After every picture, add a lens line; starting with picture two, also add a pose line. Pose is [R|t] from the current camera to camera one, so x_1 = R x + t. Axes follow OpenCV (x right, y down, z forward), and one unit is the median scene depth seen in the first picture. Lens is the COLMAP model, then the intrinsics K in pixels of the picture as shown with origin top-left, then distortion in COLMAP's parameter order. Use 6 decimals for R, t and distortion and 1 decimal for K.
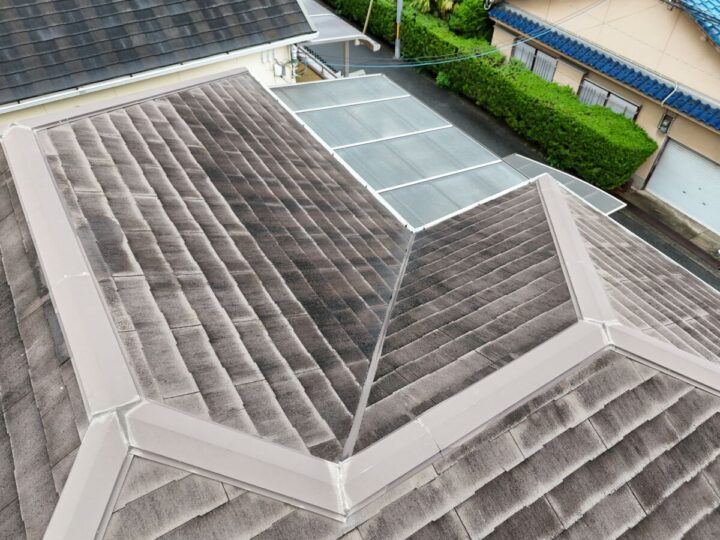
lens RADIAL K [[526.7, 0, 364.0], [0, 526.7, 272.0], [0, 0, 1]] dist [0.053565, -0.018061]
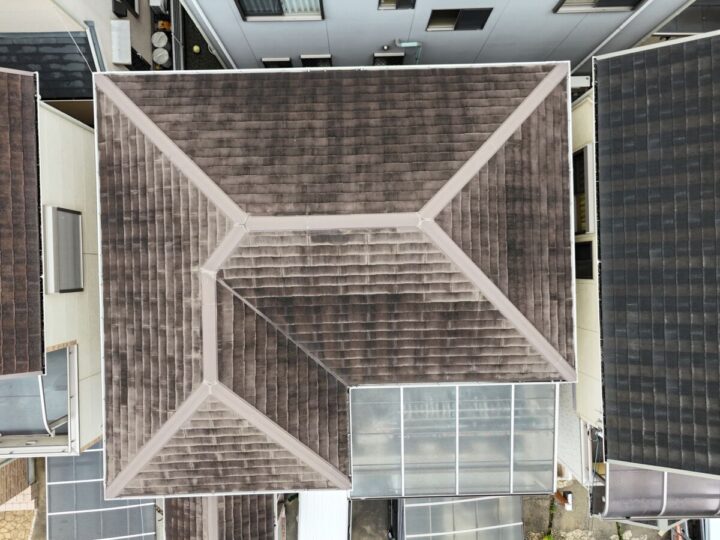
lens RADIAL K [[526.7, 0, 356.7], [0, 526.7, 277.2], [0, 0, 1]] dist [0.053565, -0.018061]
pose [[-0.516919, 0.856026, -0.003595, -0.406975], [-0.637081, -0.381895, 0.669539, -2.037936], [0.571770, 0.348388, 0.742768, -0.789383]]
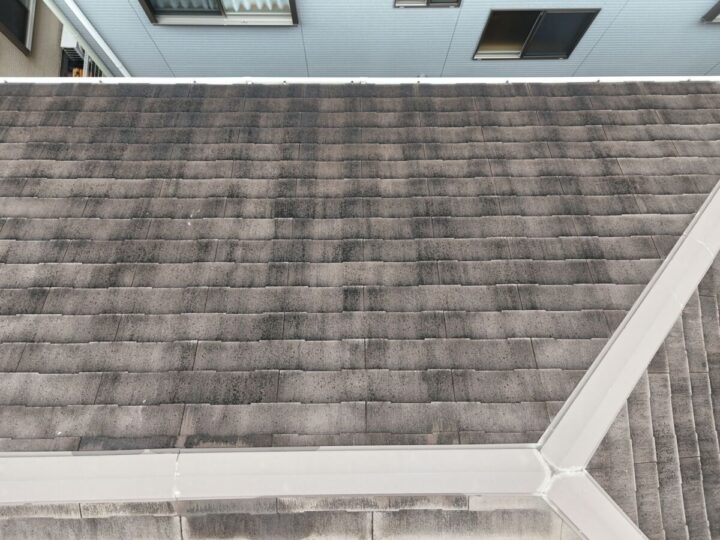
lens RADIAL K [[526.7, 0, 360.0], [0, 526.7, 270.1], [0, 0, 1]] dist [0.053565, -0.018061]
pose [[-0.530632, 0.828585, -0.178540, -0.791530], [-0.635687, -0.249705, 0.730445, -0.688061], [0.560653, 0.501093, 0.659222, 0.409633]]
